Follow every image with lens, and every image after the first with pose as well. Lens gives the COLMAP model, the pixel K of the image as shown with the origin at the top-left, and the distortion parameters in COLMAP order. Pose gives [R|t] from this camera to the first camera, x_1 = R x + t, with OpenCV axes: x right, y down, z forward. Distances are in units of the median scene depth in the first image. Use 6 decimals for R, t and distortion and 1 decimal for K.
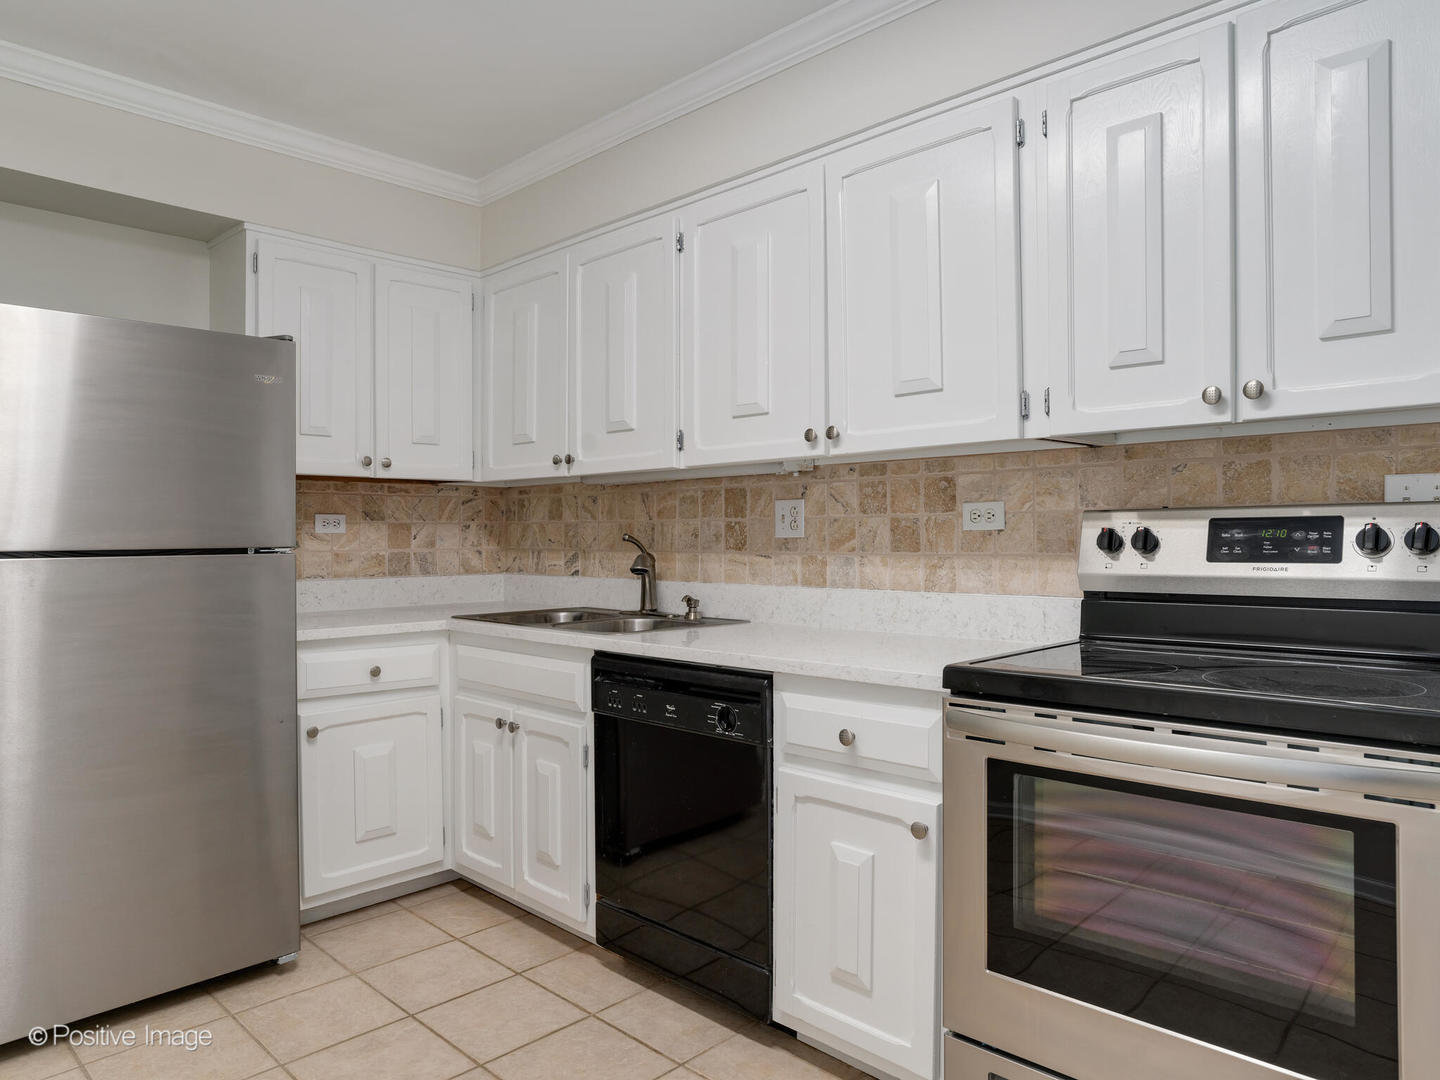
lens RADIAL K [[883.7, 0, 720.0], [0, 883.7, 540.0], [0, 0, 1]] dist [-0.004332, 0.000651]
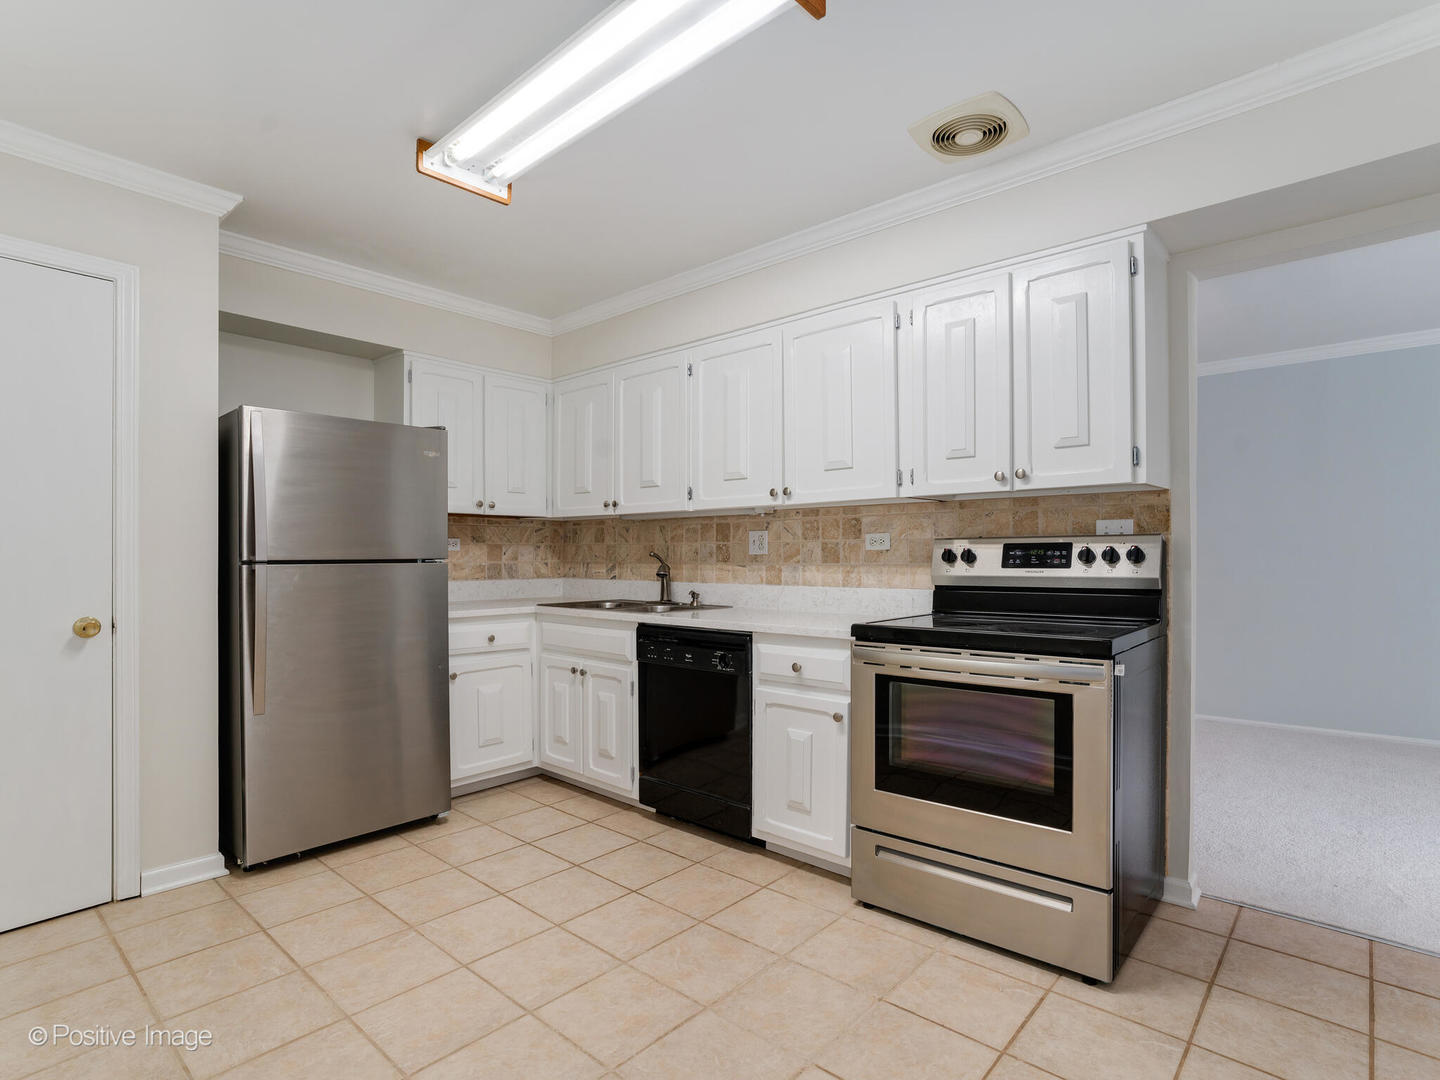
lens RADIAL K [[641.0, 0, 680.2], [0, 641.0, 550.5], [0, 0, 1]] dist [-0.000415, -0.000322]
pose [[0.999694, 0.005084, -0.024193, -0.036447], [-0.005358, 0.999922, -0.011273, 0.004378], [0.024134, 0.011399, 0.999644, -0.176070]]
